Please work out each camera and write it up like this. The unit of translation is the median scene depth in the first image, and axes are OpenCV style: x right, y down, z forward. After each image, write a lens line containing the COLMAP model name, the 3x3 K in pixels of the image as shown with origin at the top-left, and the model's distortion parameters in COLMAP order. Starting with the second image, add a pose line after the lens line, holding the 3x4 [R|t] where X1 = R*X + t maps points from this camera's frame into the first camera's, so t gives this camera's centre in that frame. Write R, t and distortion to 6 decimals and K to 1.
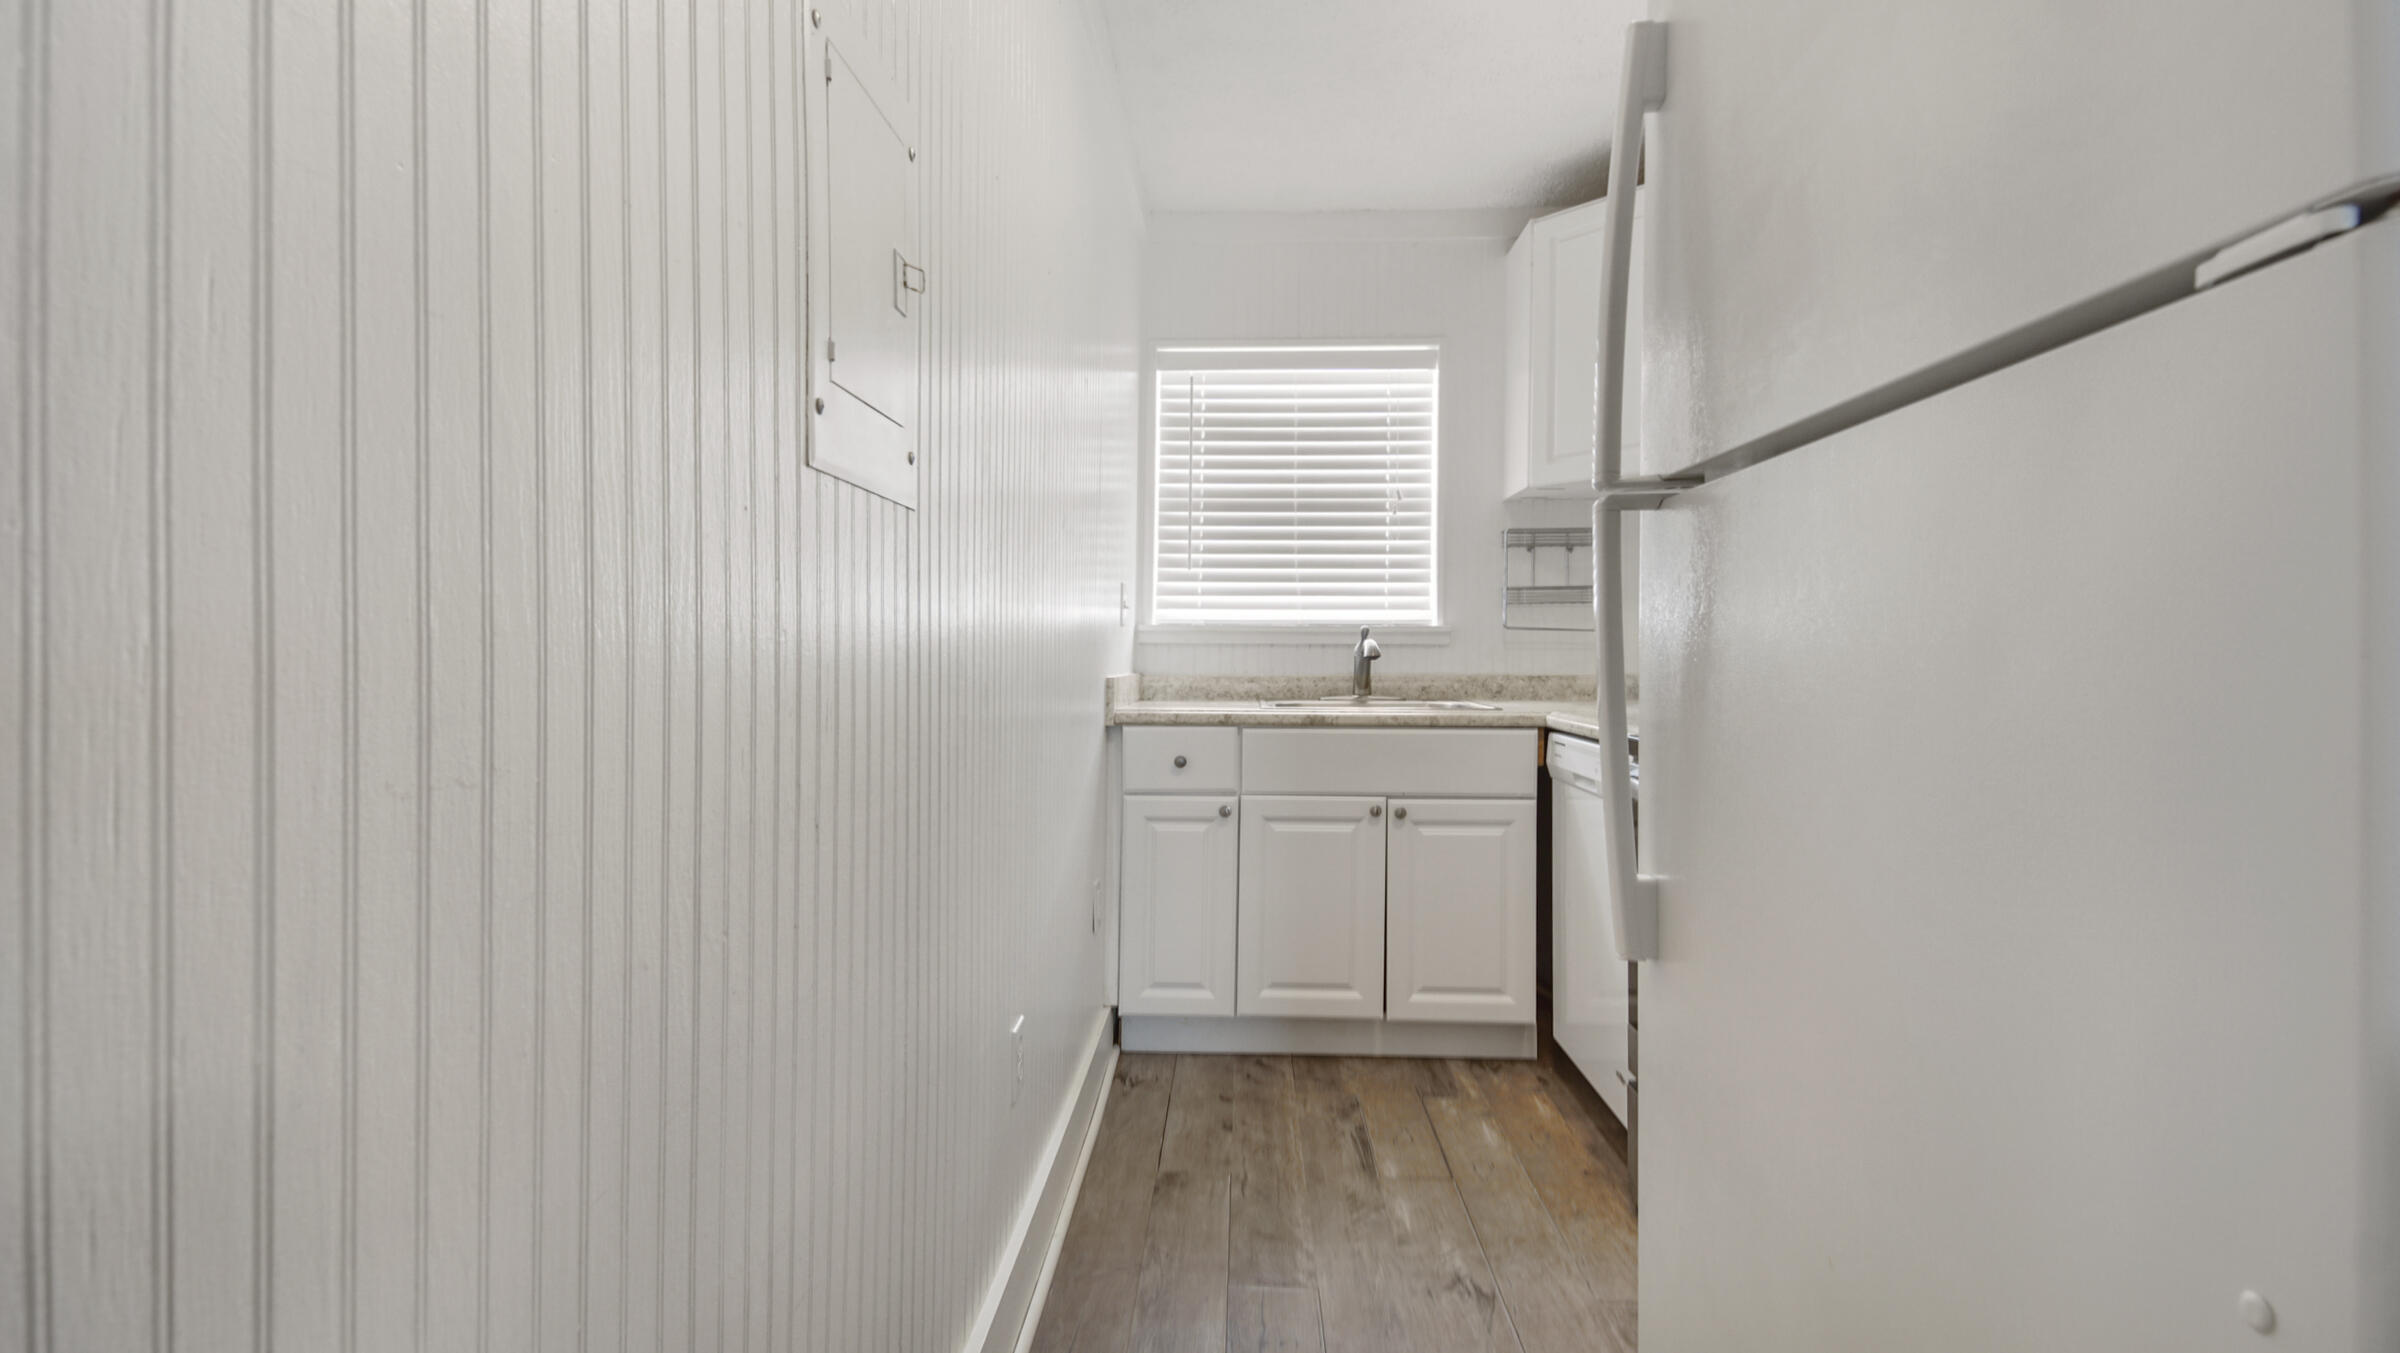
lens RADIAL K [[1074.7, 0, 1193.3], [0, 1074.7, 677.3], [0, 0, 1]] dist [0.029158, -0.000182]
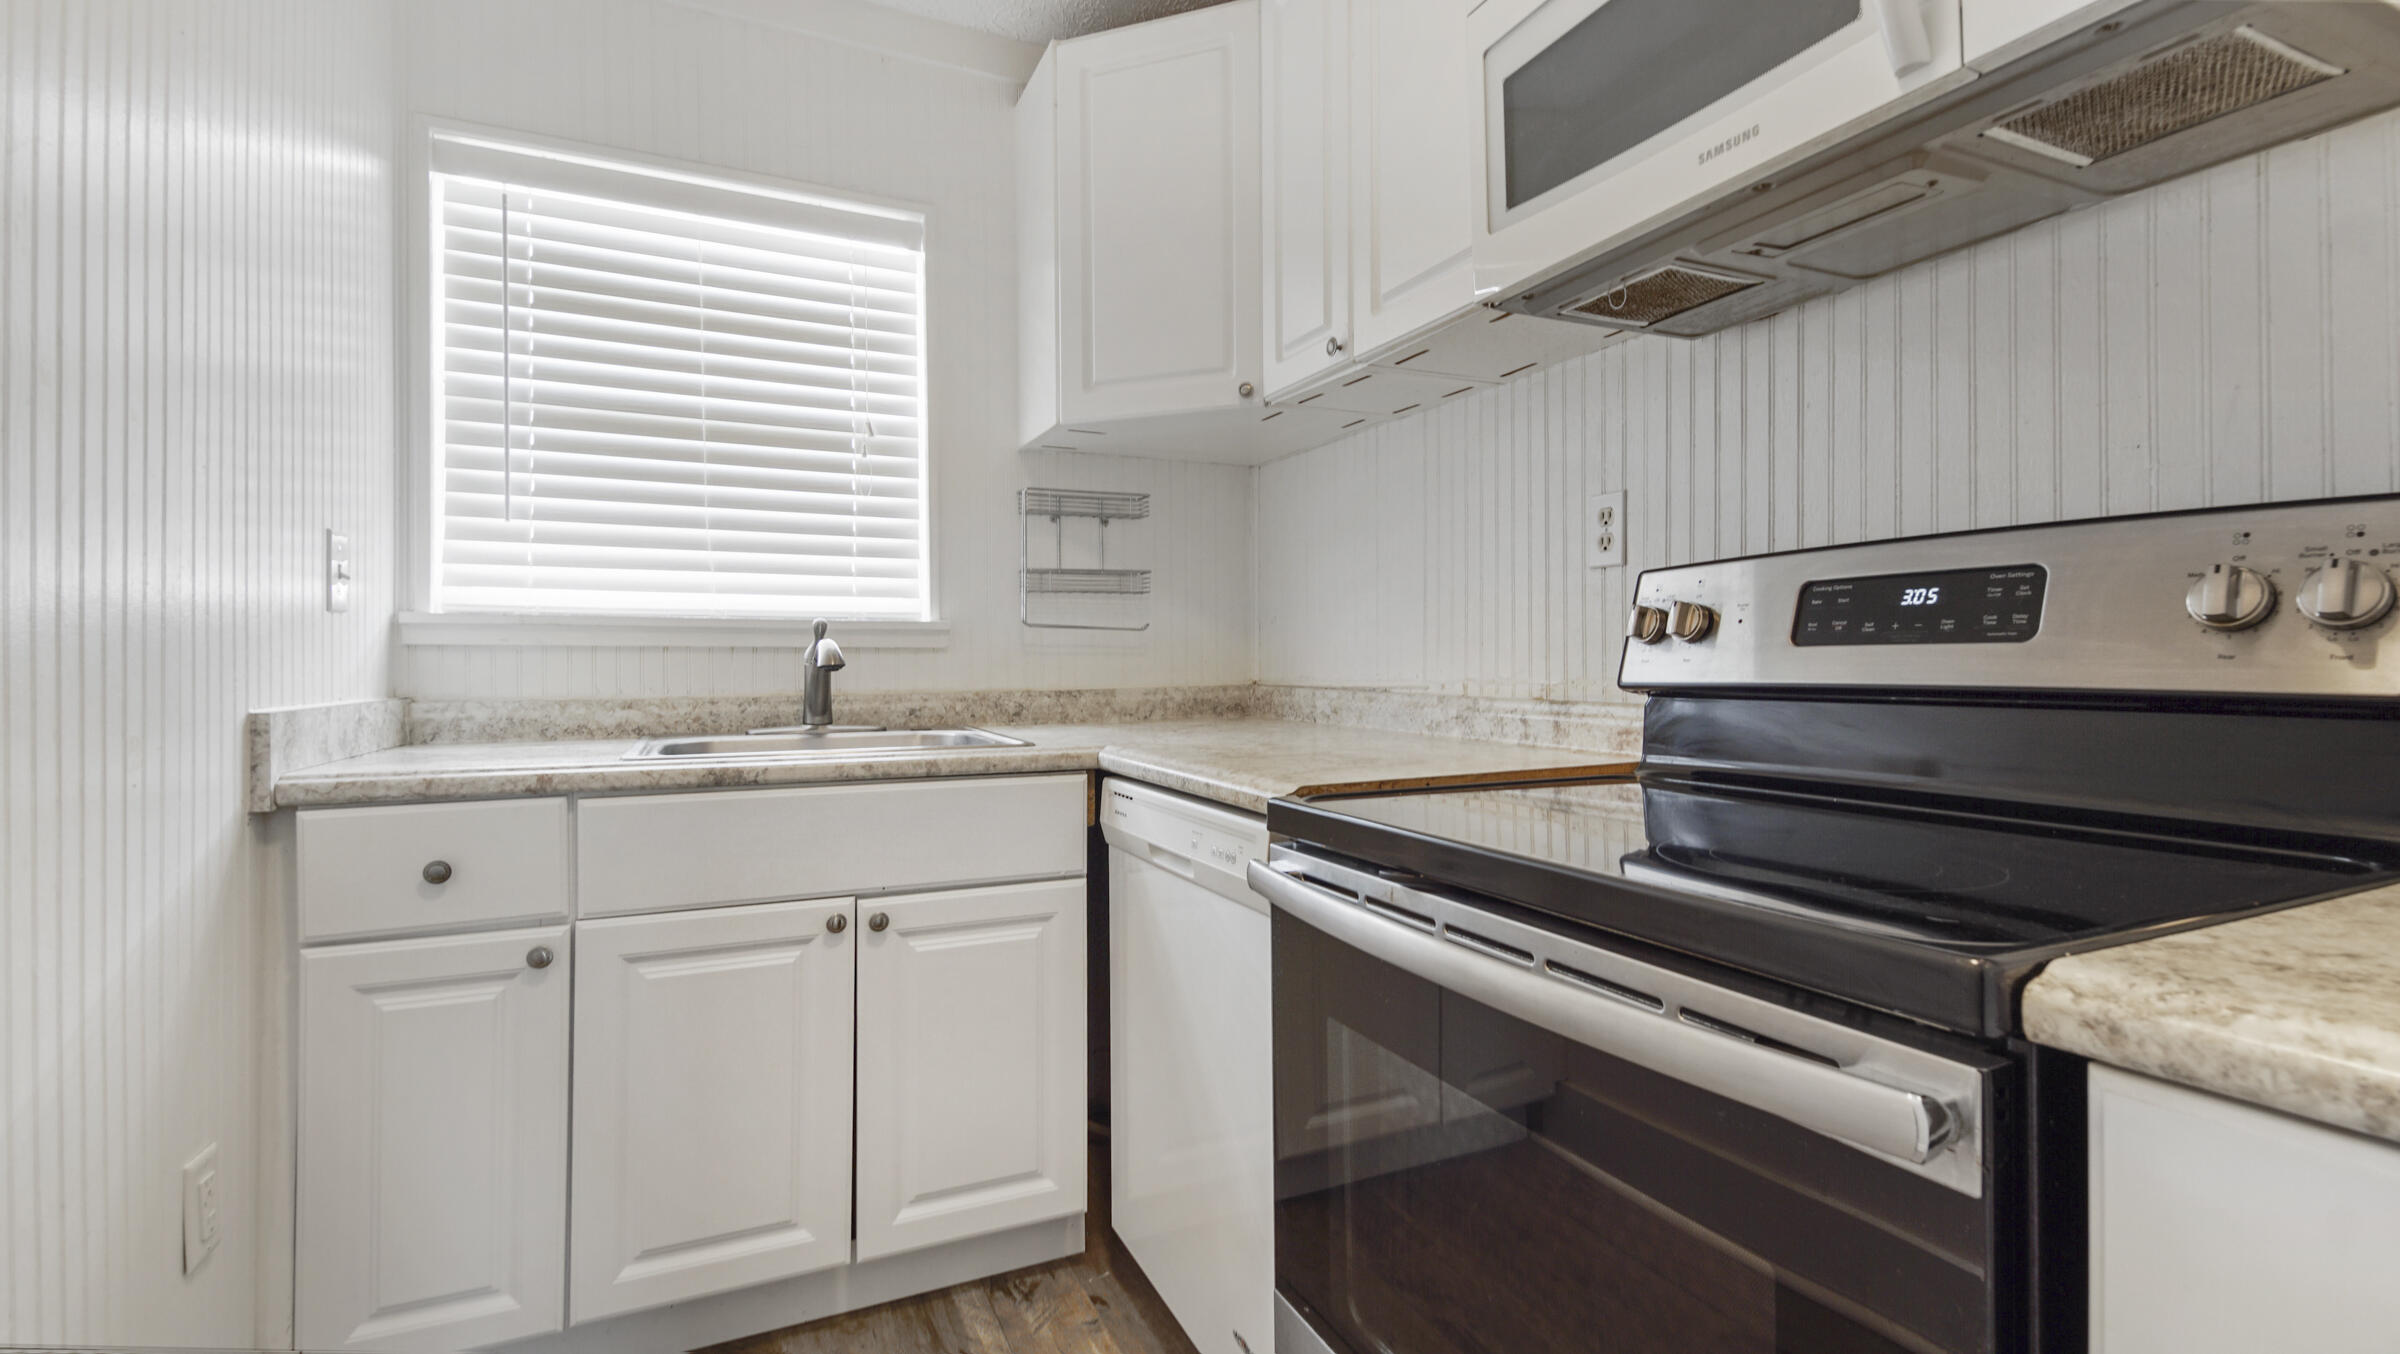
lens RADIAL K [[1074.7, 0, 1193.3], [0, 1074.7, 677.8], [0, 0, 1]] dist [0.029158, -0.000182]
pose [[0.891040, -0.012299, 0.453758, 0.062466], [0.015718, 0.999869, -0.003764, -0.005921], [-0.453653, 0.010486, 0.891117, 0.305542]]
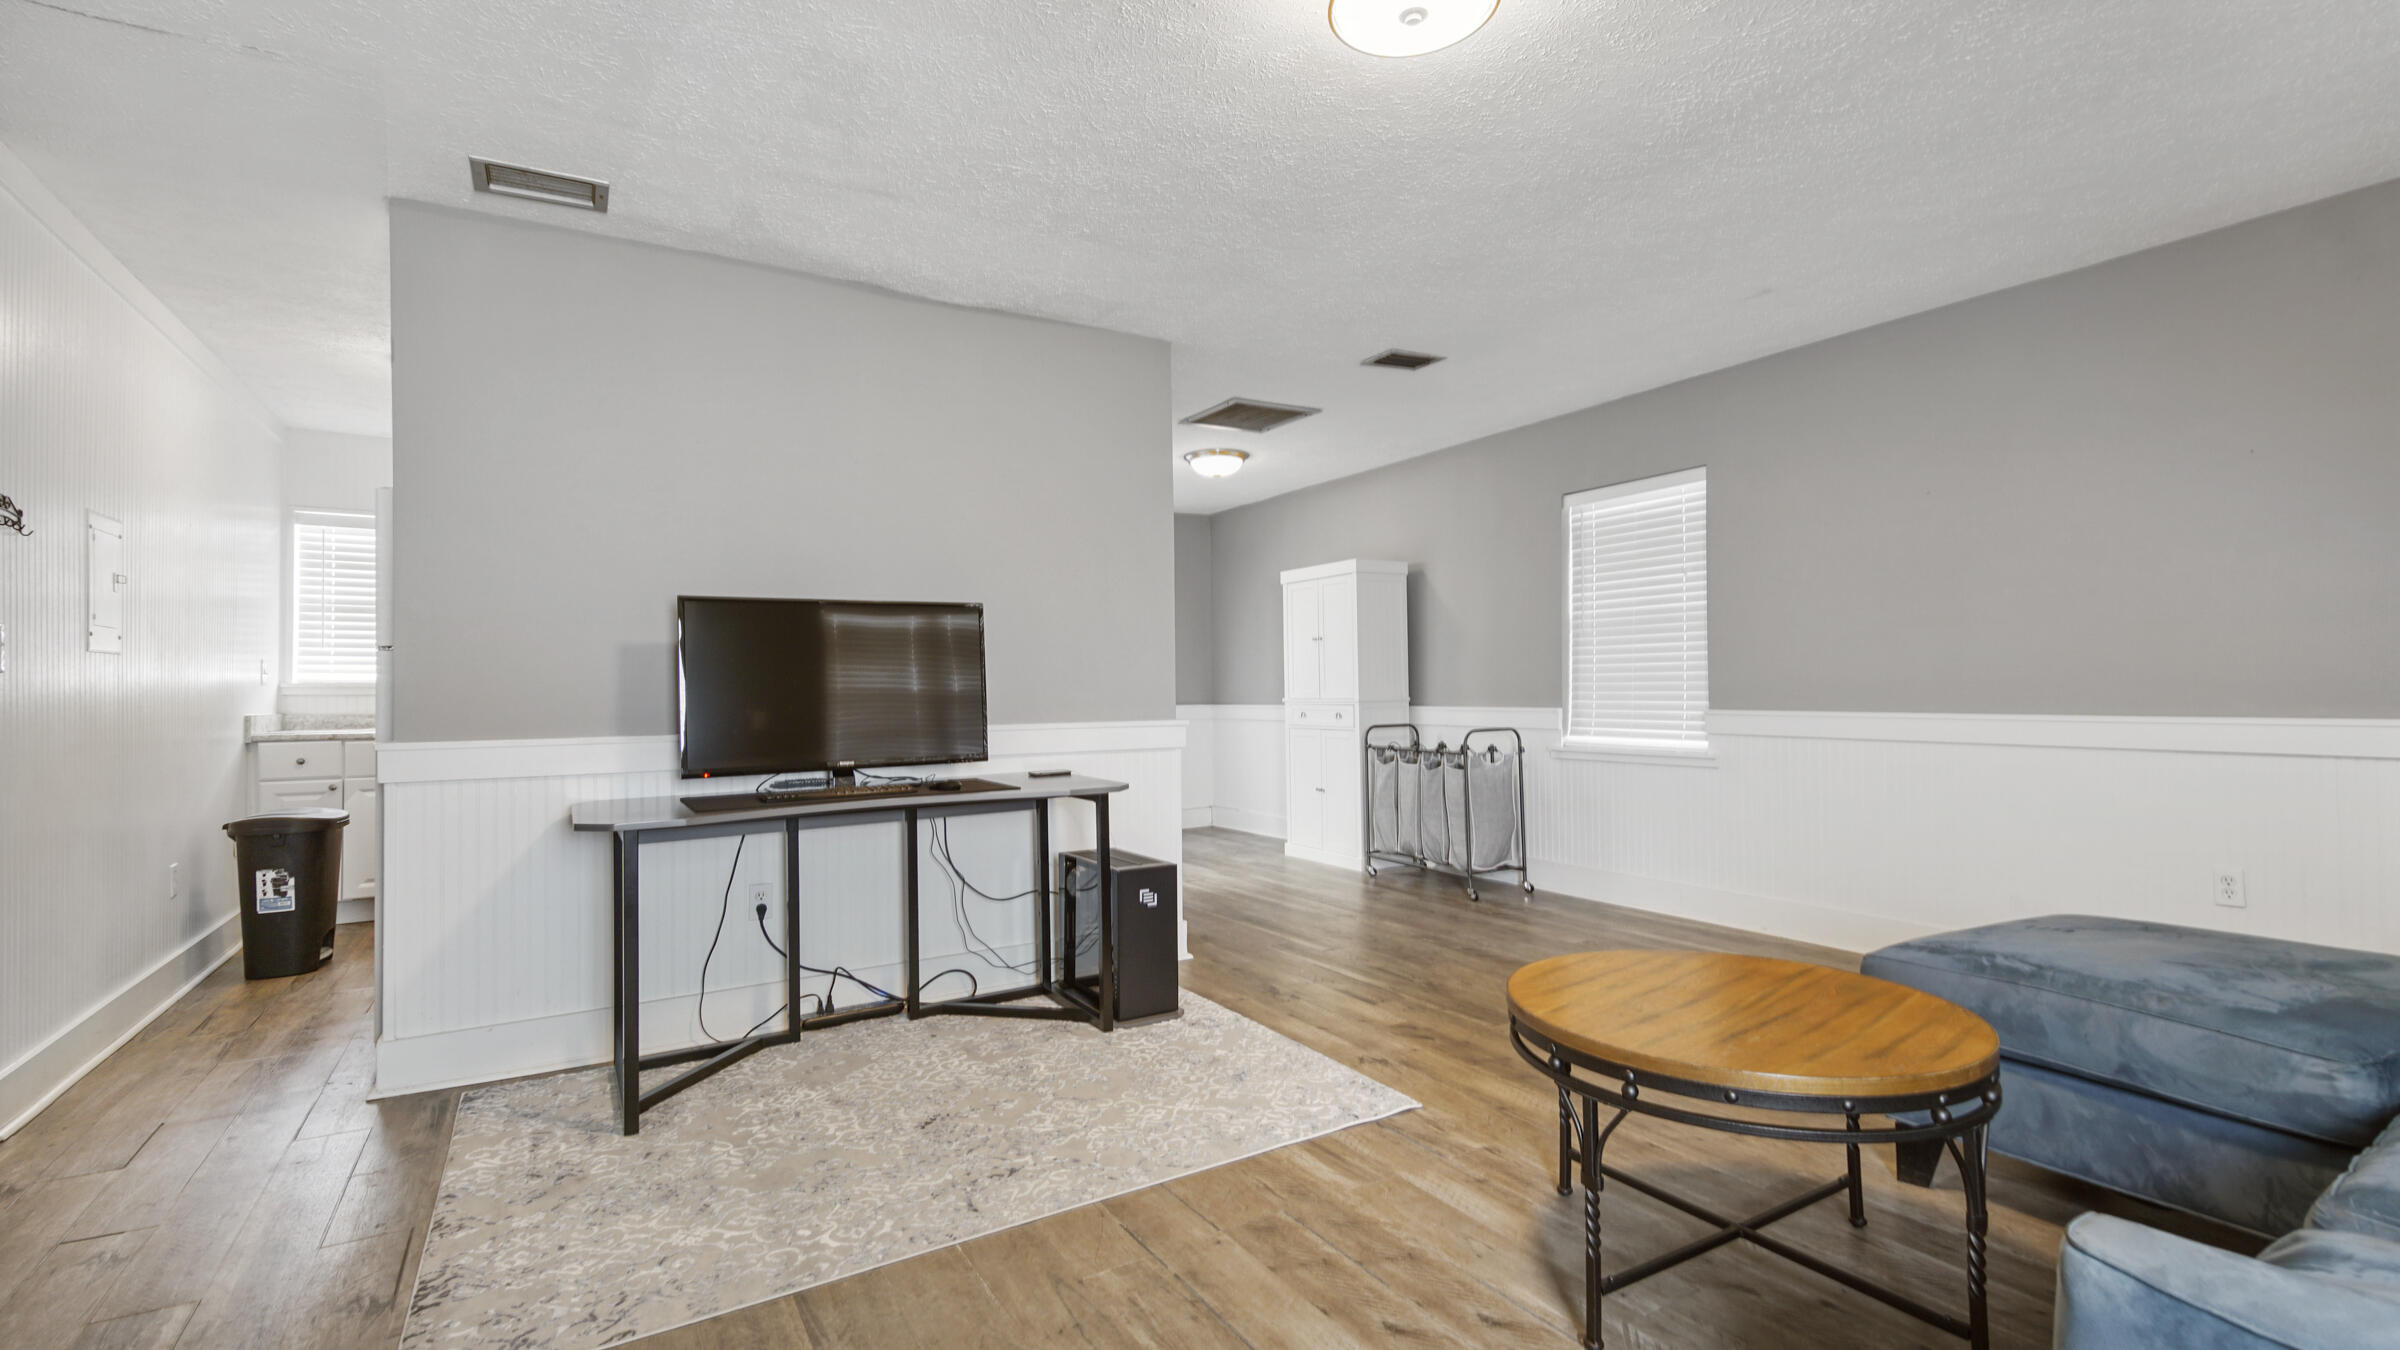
lens RADIAL K [[1052.3, 0, 1236.0], [0, 1052.3, 693.6], [0, 0, 1]] dist [0.001085, -0.009006]
pose [[0.813011, -0.013256, 0.582098, 0.200497], [0.025909, 0.999574, -0.013424, 0.024357], [-0.581672, 0.025995, 0.813008, -1.103333]]
